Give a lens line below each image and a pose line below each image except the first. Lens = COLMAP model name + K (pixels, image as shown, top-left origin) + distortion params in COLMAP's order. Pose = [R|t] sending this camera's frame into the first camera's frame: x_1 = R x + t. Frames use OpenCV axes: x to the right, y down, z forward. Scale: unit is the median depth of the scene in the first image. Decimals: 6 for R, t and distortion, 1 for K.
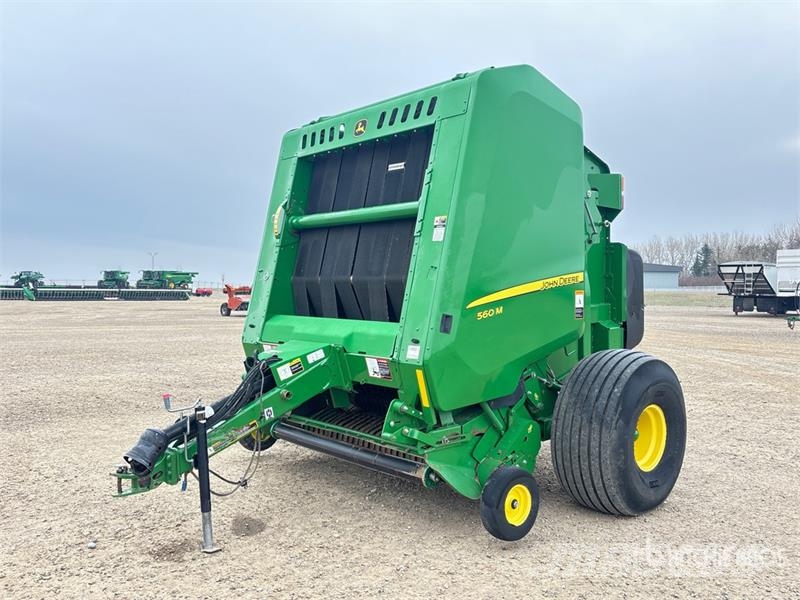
lens RADIAL K [[579.9, 0, 403.6], [0, 579.9, 307.9], [0, 0, 1]] dist [0.026676, -0.005955]
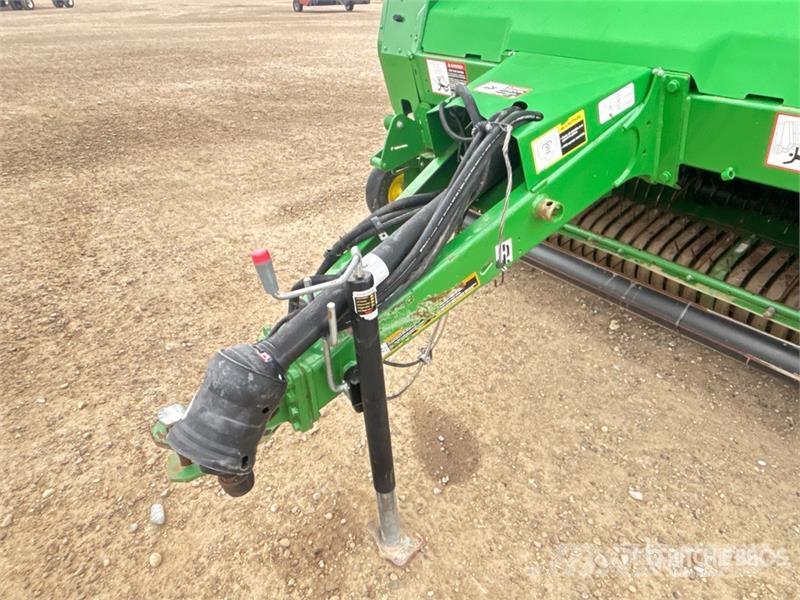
lens RADIAL K [[509.7, 0, 402.2], [0, 509.7, 266.3], [0, 0, 1]] dist [-0.005784, -0.003412]
pose [[0.993292, 0.046596, -0.105831, -0.252574], [0.007400, 0.887729, 0.460308, 0.022609], [0.115398, -0.458003, 0.881429, 0.638582]]
